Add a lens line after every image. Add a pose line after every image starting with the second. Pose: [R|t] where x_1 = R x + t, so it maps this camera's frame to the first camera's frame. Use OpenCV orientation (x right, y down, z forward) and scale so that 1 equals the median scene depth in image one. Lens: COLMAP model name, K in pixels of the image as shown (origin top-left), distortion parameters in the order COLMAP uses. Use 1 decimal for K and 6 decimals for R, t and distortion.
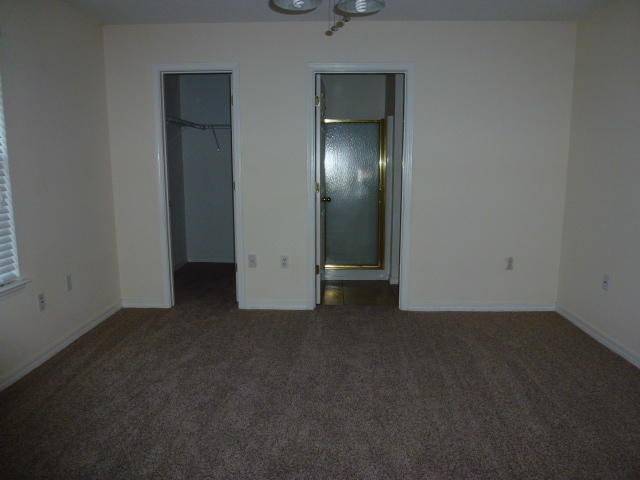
lens RADIAL K [[456.0, 0, 320.8], [0, 456.0, 241.7], [0, 0, 1]] dist [-0.064799, 0.003134]
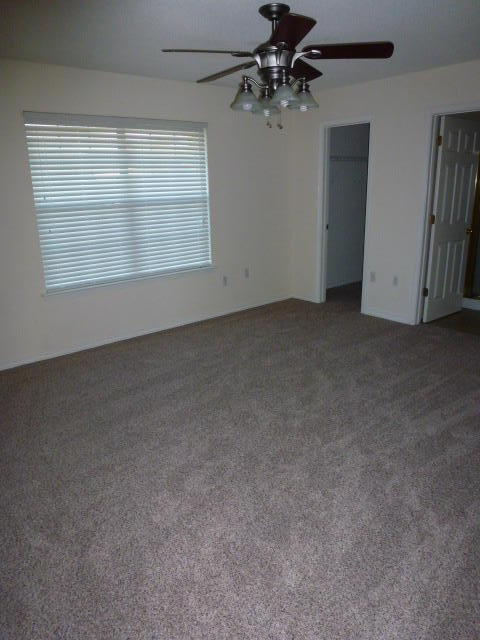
lens RADIAL K [[456.0, 0, 238.9], [0, 456.0, 315.8], [0, 0, 1]] dist [-0.064799, 0.003134]
pose [[0.658570, 0.191078, -0.727856, 0.674289], [-0.100337, 0.980886, 0.166718, -0.028902], [0.745800, -0.036765, 0.665155, -0.135144]]
